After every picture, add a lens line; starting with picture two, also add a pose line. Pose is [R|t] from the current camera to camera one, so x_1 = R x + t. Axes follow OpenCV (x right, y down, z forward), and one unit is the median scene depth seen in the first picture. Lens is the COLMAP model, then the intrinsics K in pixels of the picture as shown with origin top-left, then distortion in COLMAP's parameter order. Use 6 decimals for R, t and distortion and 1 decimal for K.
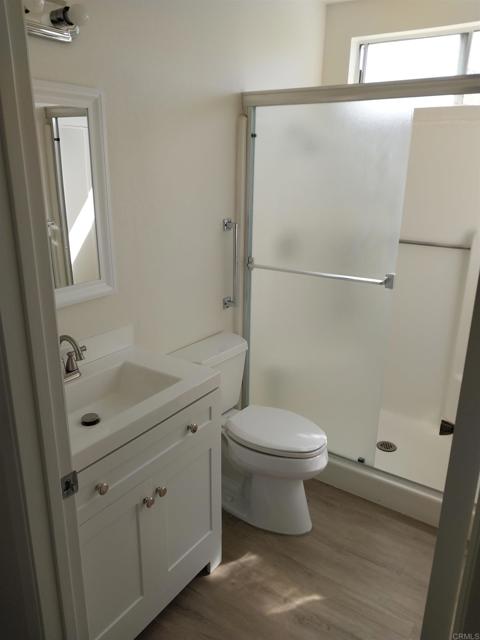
lens RADIAL K [[491.9, 0, 240.0], [0, 491.9, 320.0], [0, 0, 1]] dist [0.009411, 0.000183]
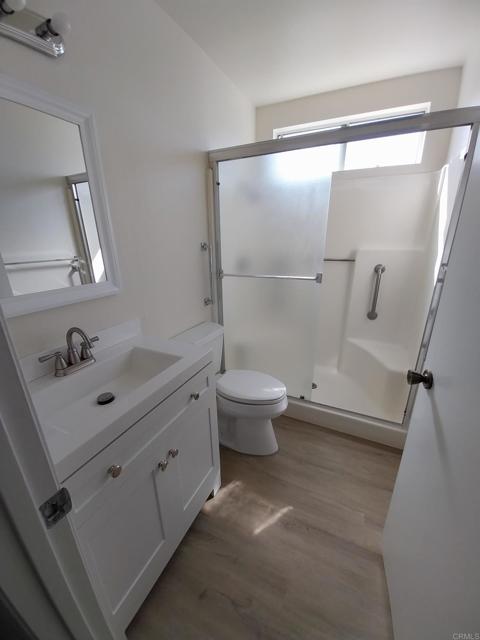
lens RADIAL K [[253.7, 0, 243.5], [0, 253.7, 327.5], [0, 0, 1]] dist [-0.001805, -0.000208]
pose [[0.985671, -0.073659, 0.151748, -0.047570], [0.069407, 0.997038, 0.033141, 0.029307], [-0.153740, -0.022134, 0.987863, 0.282291]]
